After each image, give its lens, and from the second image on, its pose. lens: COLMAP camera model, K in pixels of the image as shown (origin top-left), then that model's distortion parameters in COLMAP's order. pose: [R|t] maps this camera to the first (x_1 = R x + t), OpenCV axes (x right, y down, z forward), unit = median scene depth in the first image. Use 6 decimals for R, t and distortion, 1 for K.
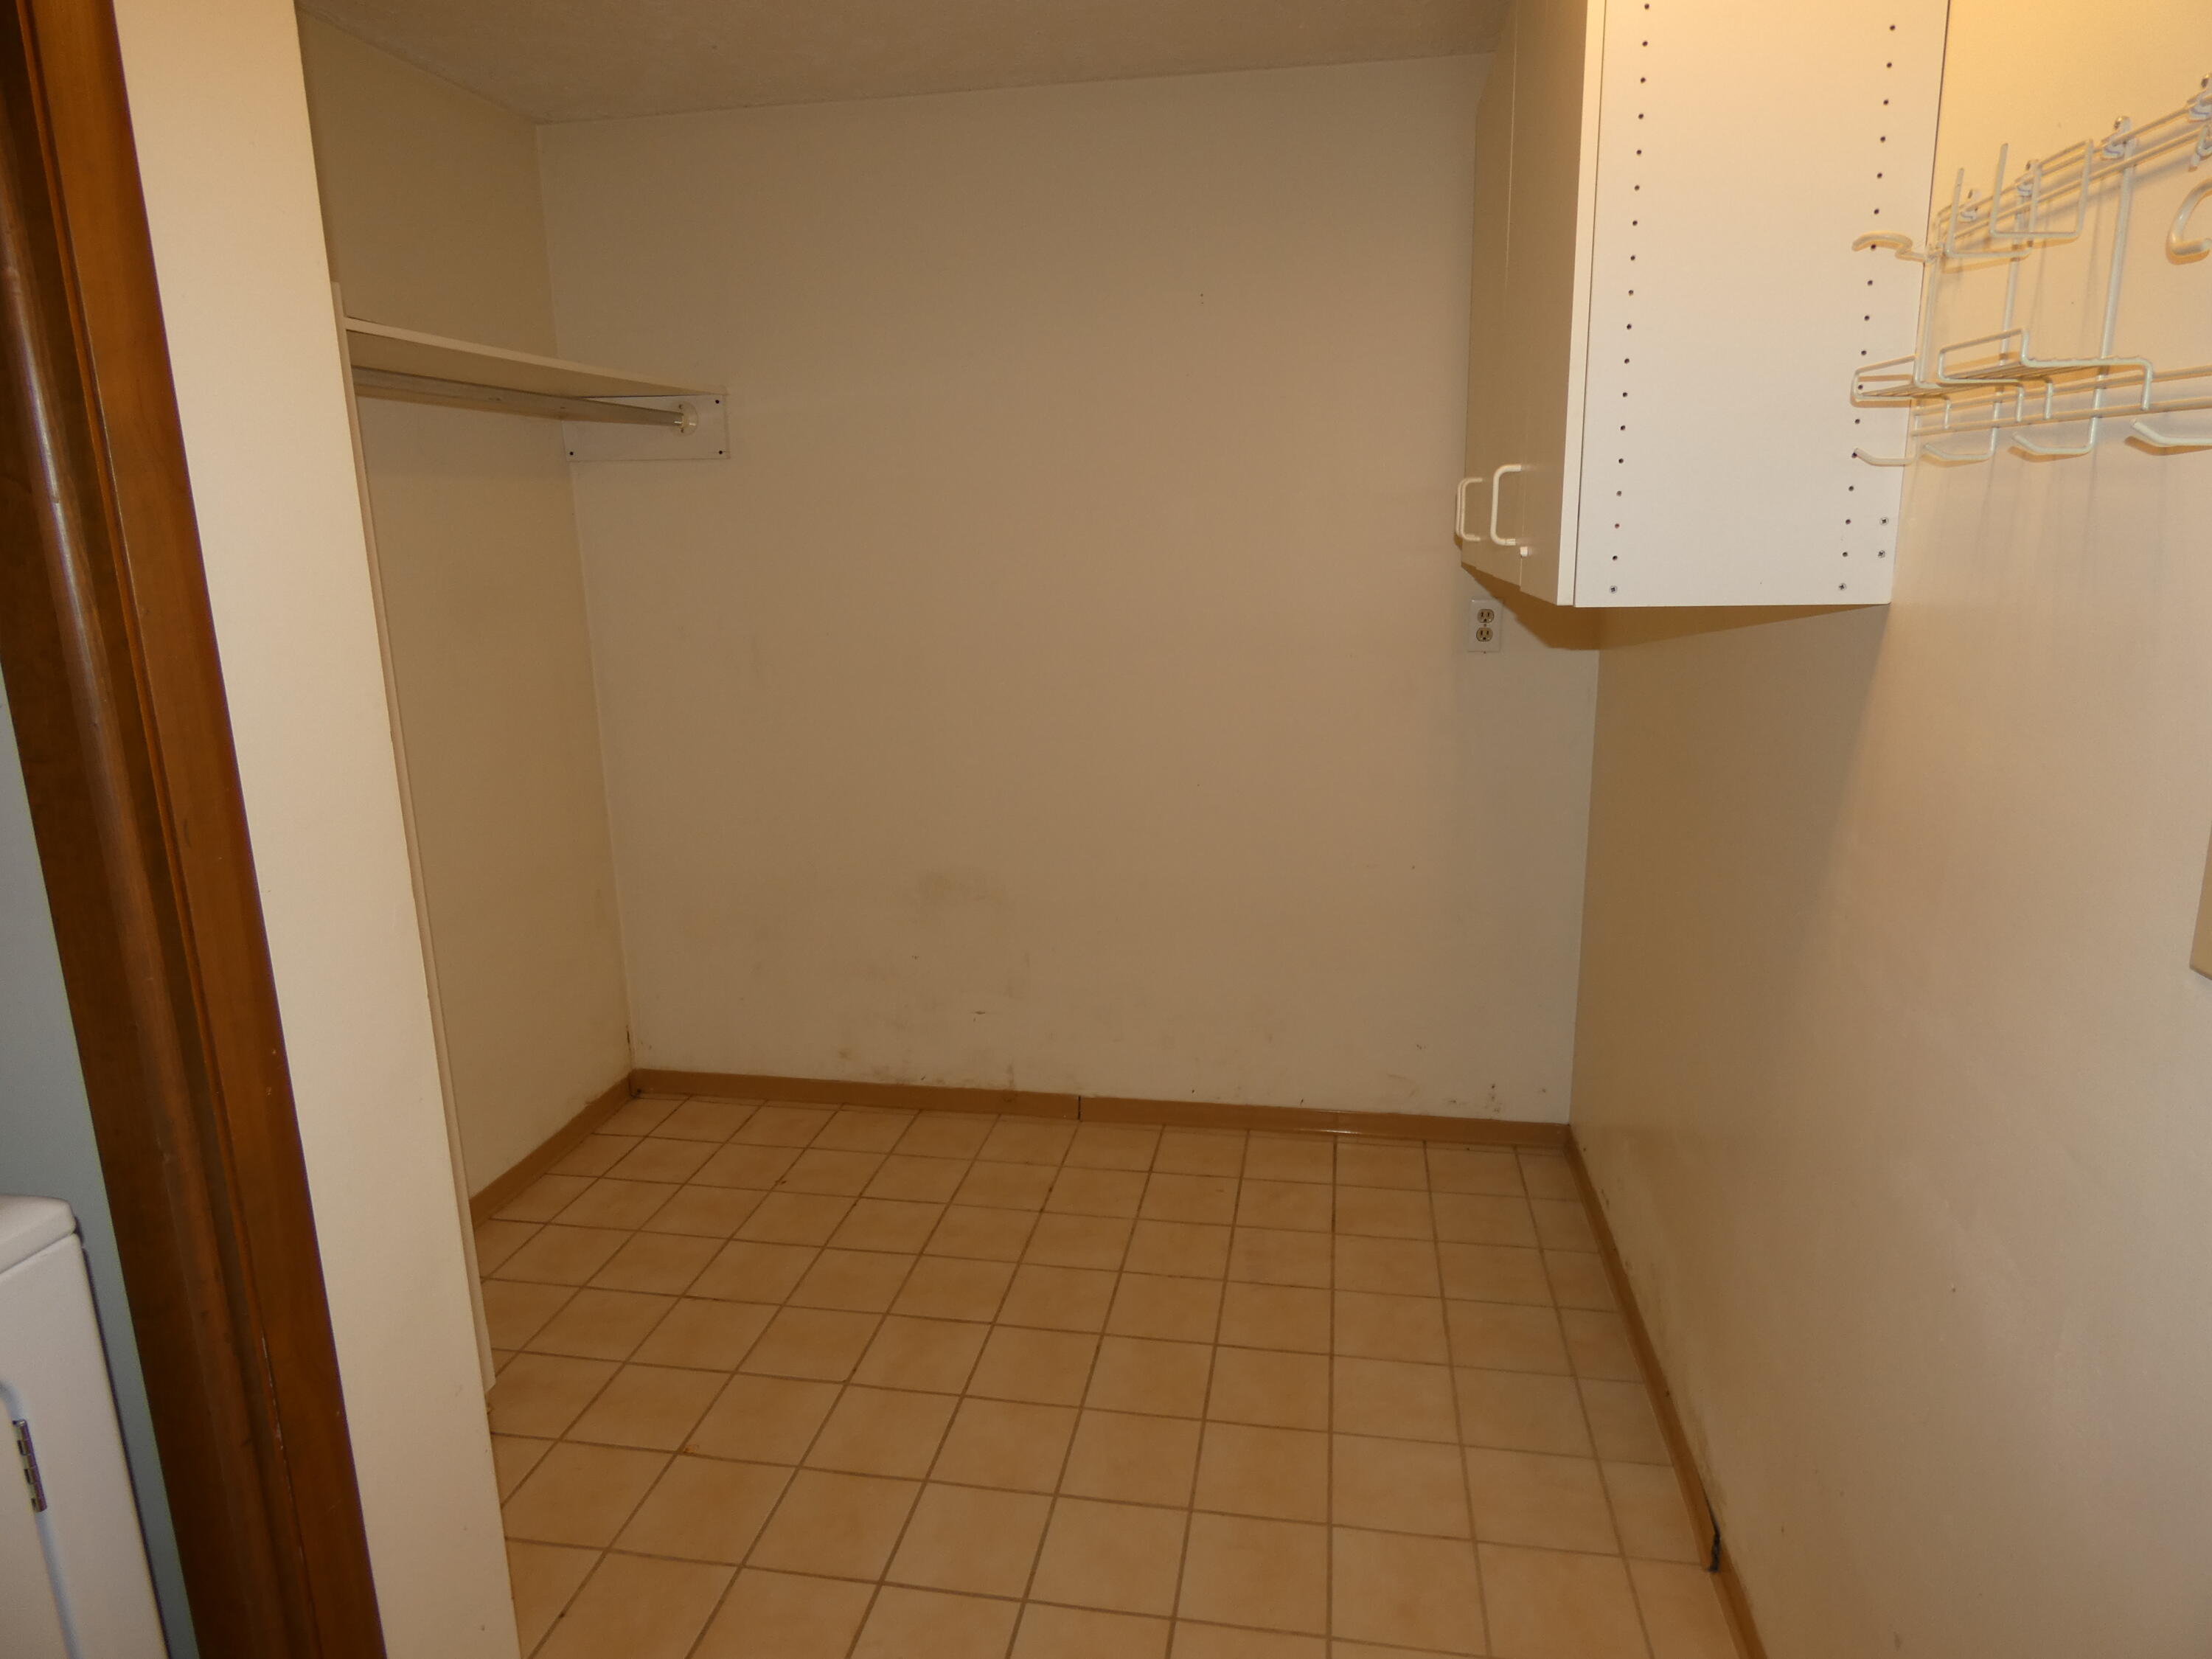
lens RADIAL K [[1329.7, 0, 1147.6], [0, 1329.7, 837.5], [0, 0, 1]] dist [-0.004918, 0.000917]
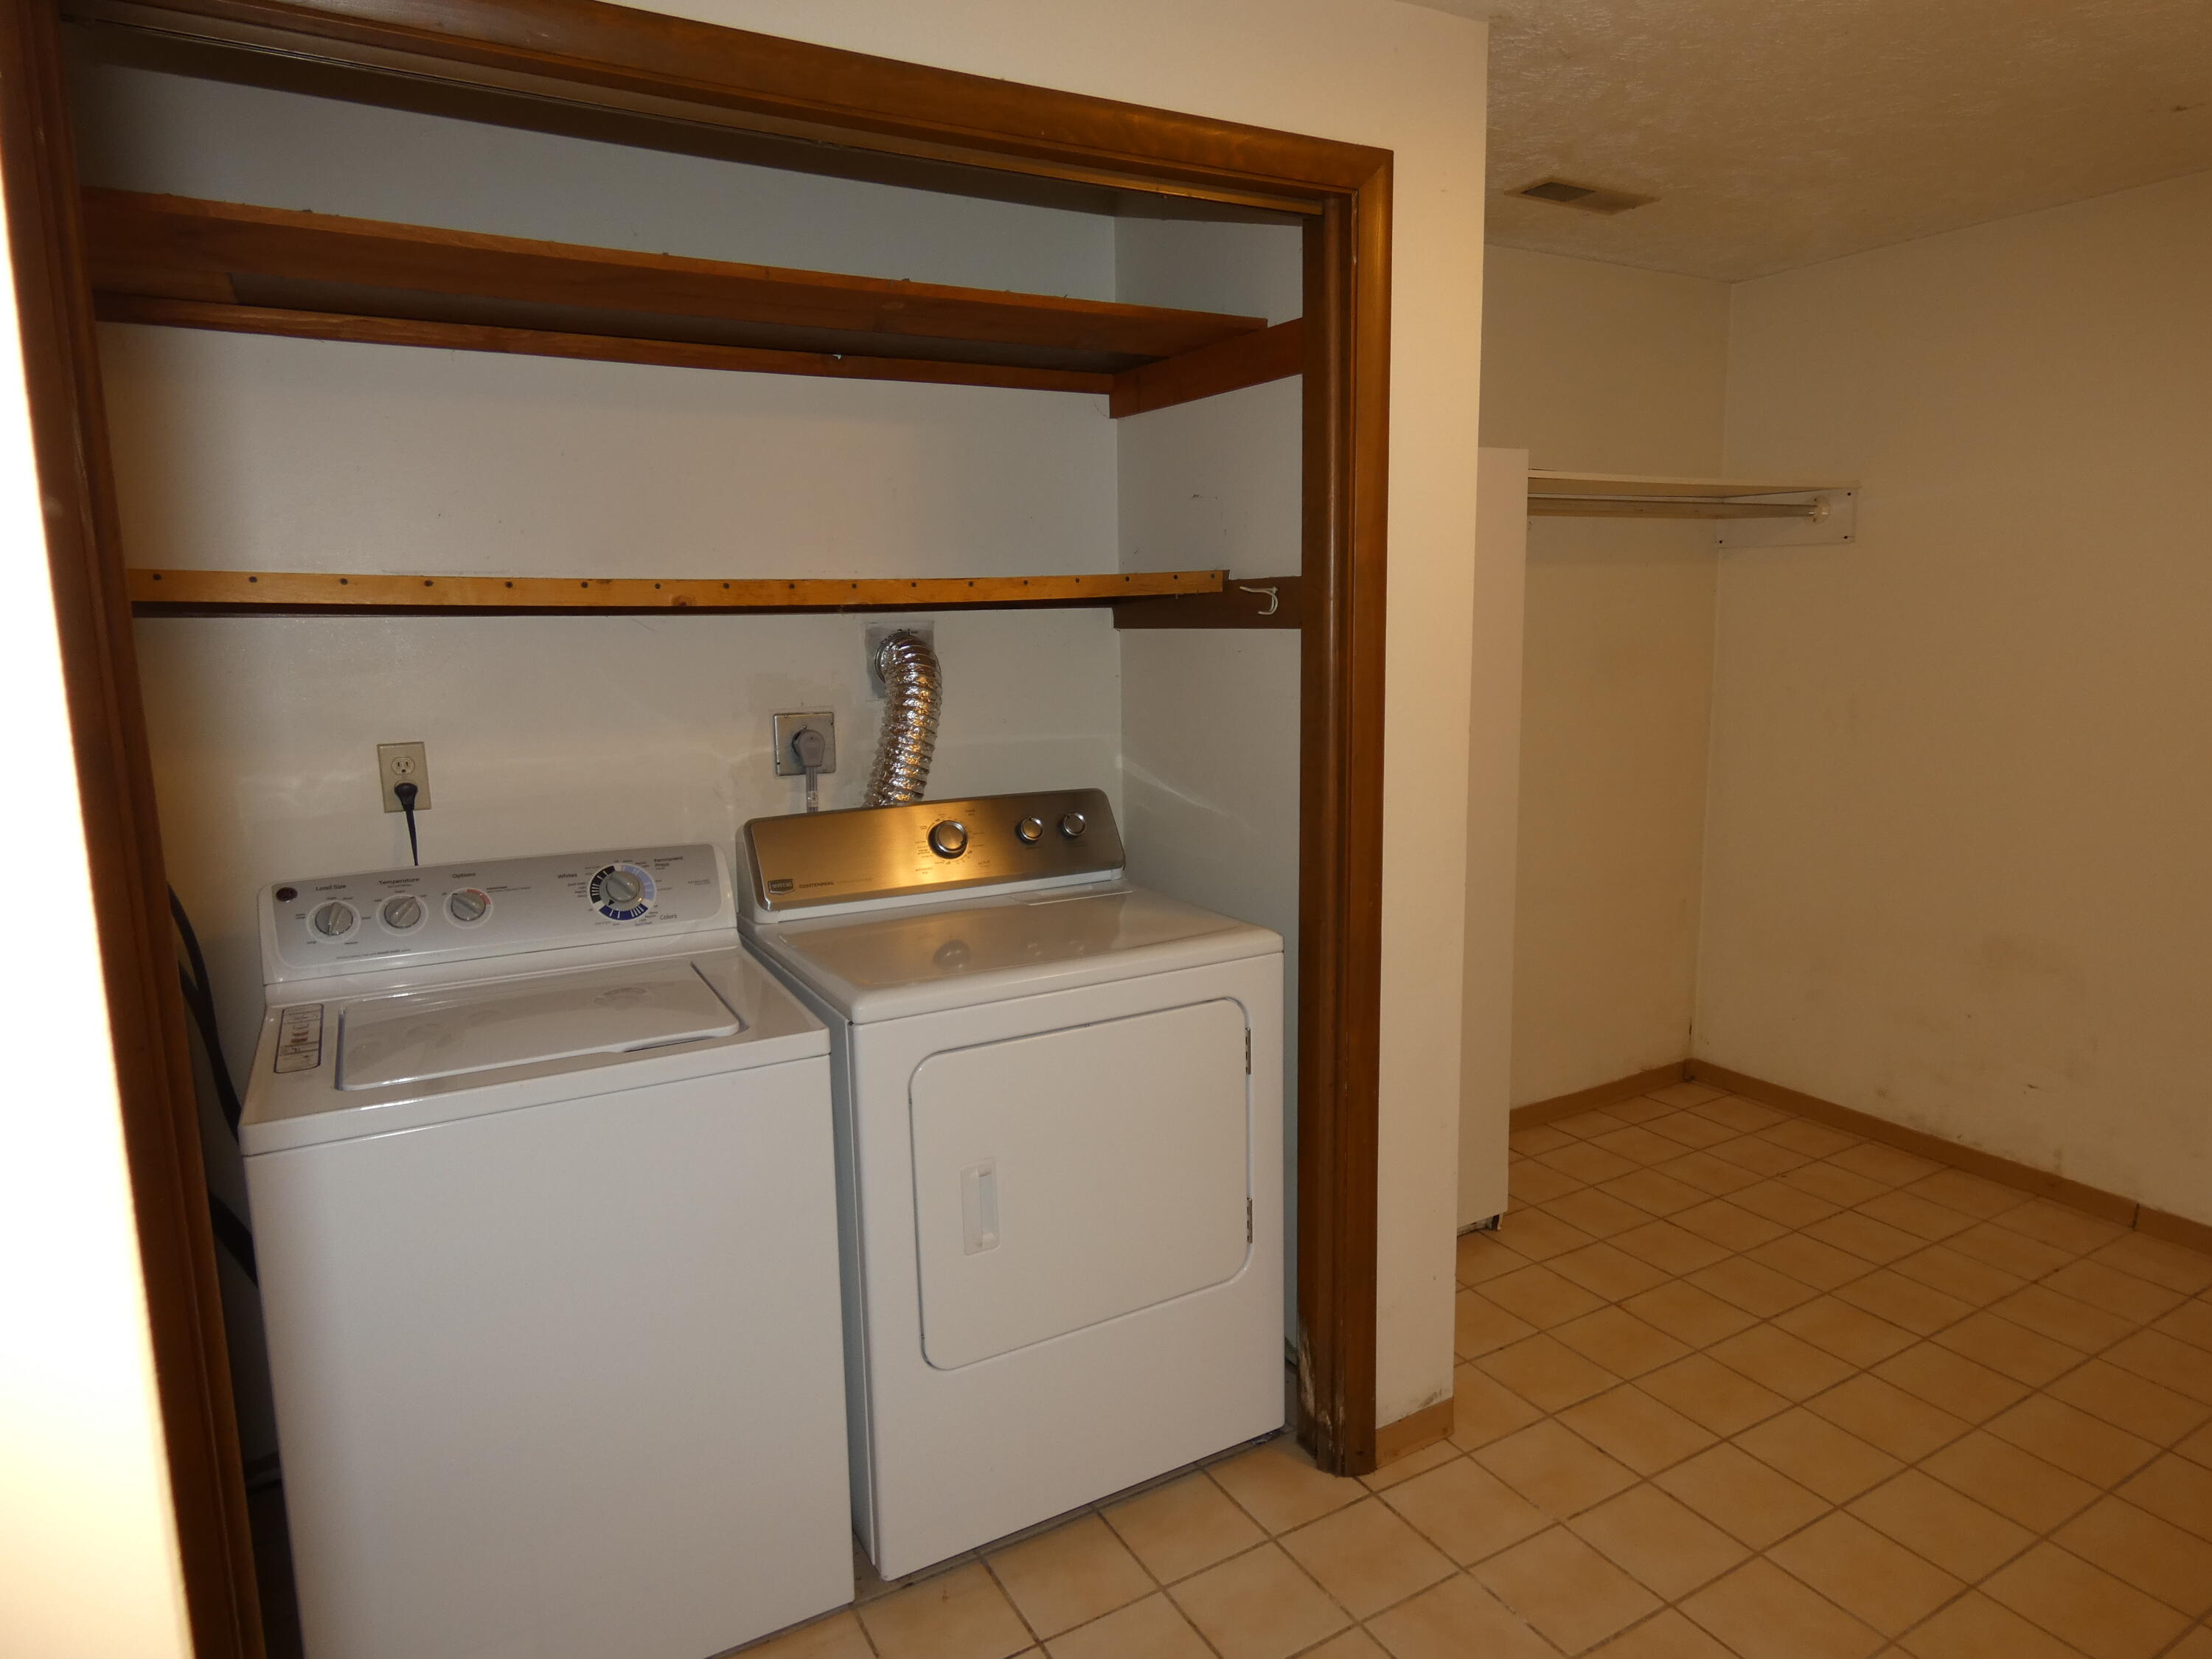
lens RADIAL K [[1329.7, 0, 1105.7], [0, 1329.7, 826.9], [0, 0, 1]] dist [-0.004918, 0.000917]
pose [[0.617825, 0.123302, -0.776588, 0.201041], [-0.166027, 0.985818, 0.024437, 0.033637], [0.768588, 0.113837, 0.629535, -0.179294]]
